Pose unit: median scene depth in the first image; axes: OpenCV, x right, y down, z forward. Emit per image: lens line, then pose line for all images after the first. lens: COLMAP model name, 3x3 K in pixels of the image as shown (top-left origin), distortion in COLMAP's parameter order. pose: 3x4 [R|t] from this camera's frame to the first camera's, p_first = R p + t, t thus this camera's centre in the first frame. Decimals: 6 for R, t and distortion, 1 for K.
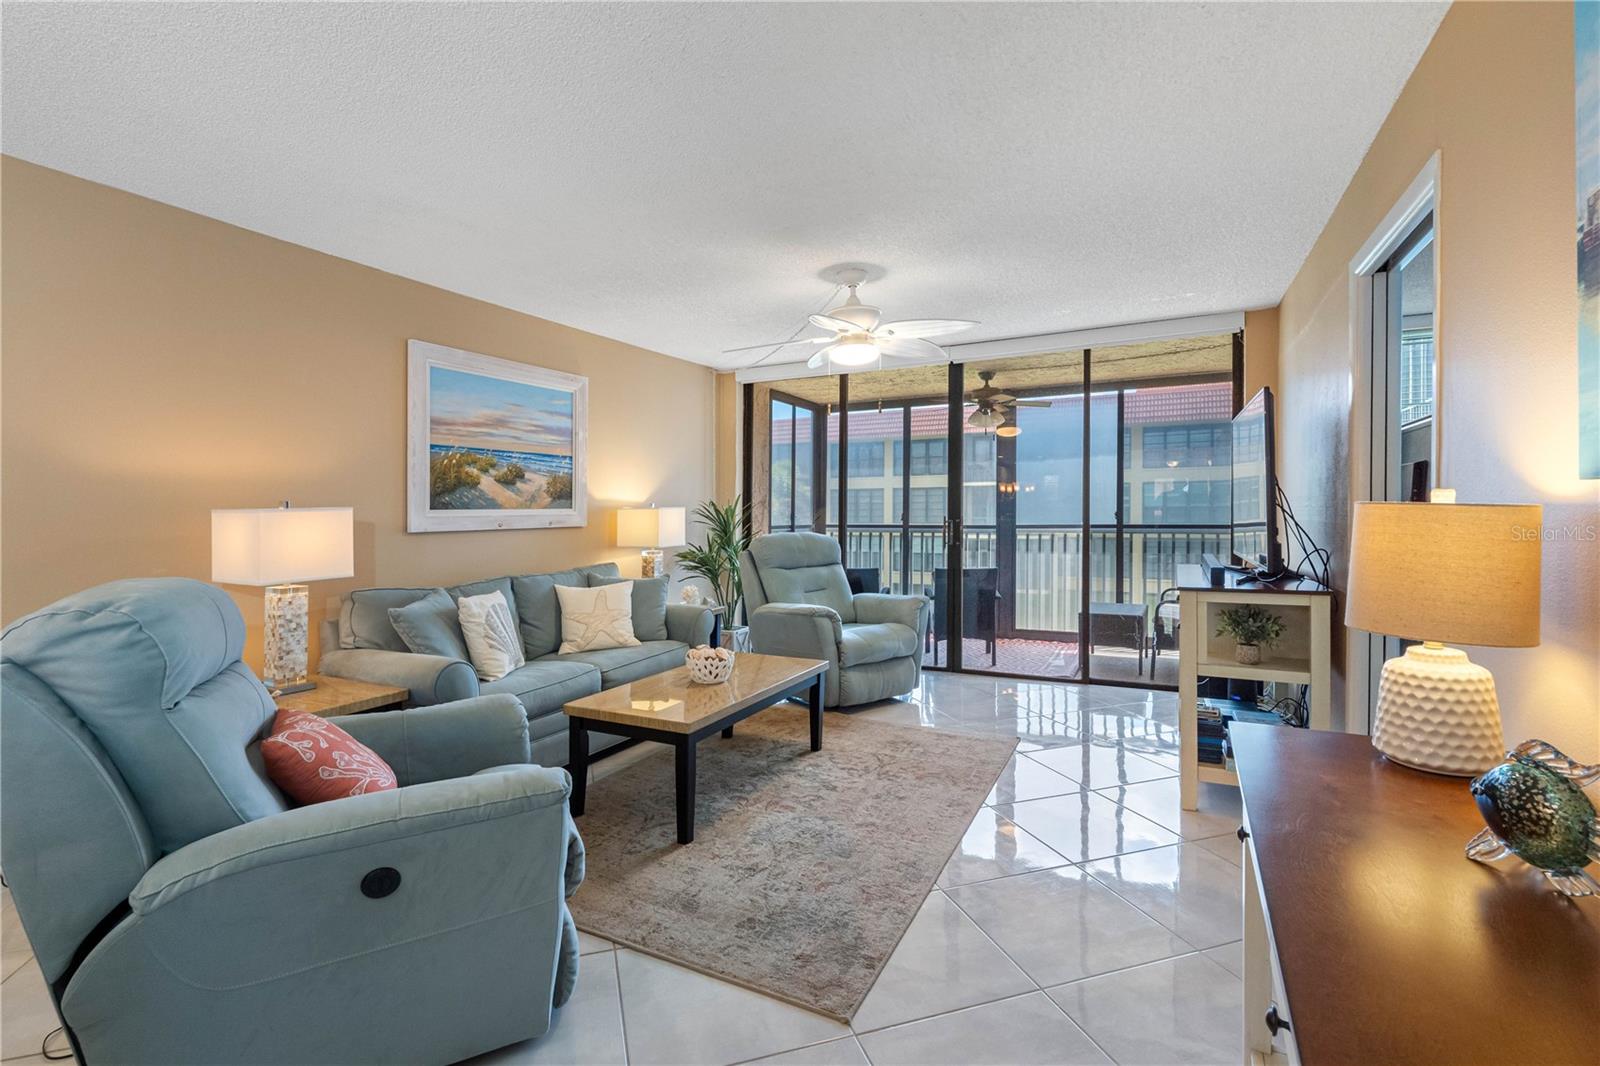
lens RADIAL K [[713.4, 0, 785.1], [0, 713.4, 518.5], [0, 0, 1]] dist [-0.003689, -0.000475]
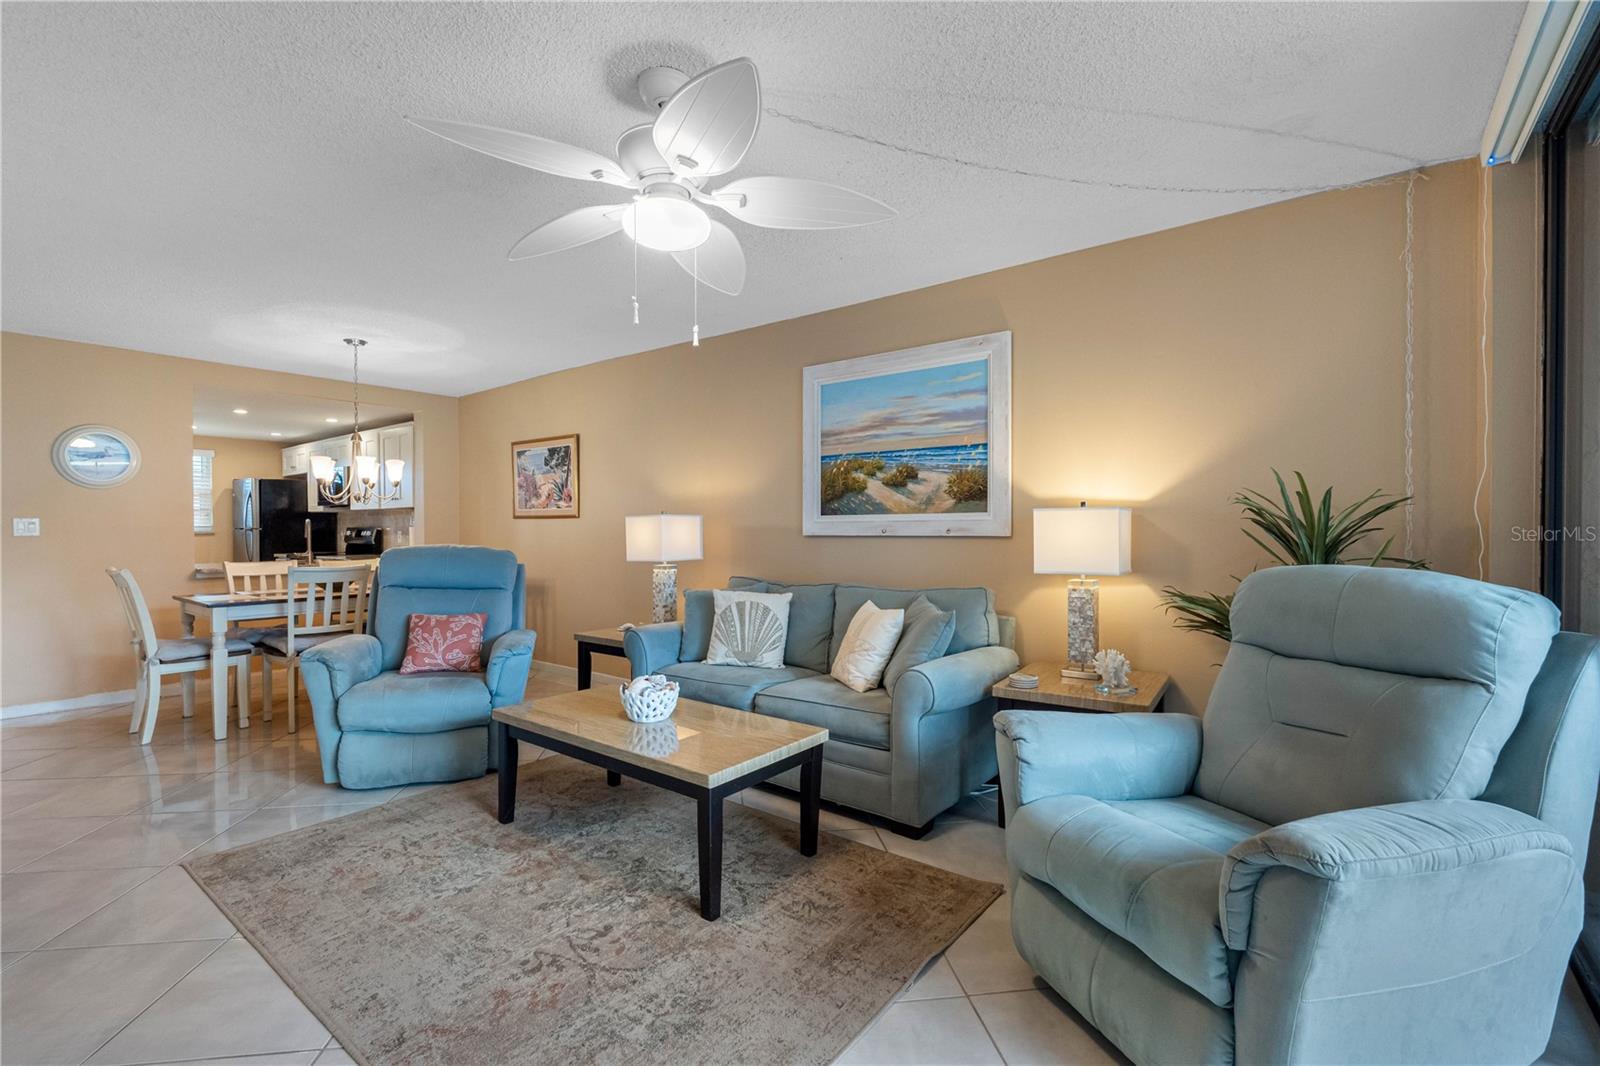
lens RADIAL K [[713.4, 0, 794.0], [0, 713.4, 522.9], [0, 0, 1]] dist [-0.003689, -0.000475]
pose [[-0.174198, 0.002265, -0.984708, 0.492016], [-0.007103, 0.999968, 0.003556, -0.003316], [0.984685, 0.007613, -0.174176, 0.938572]]
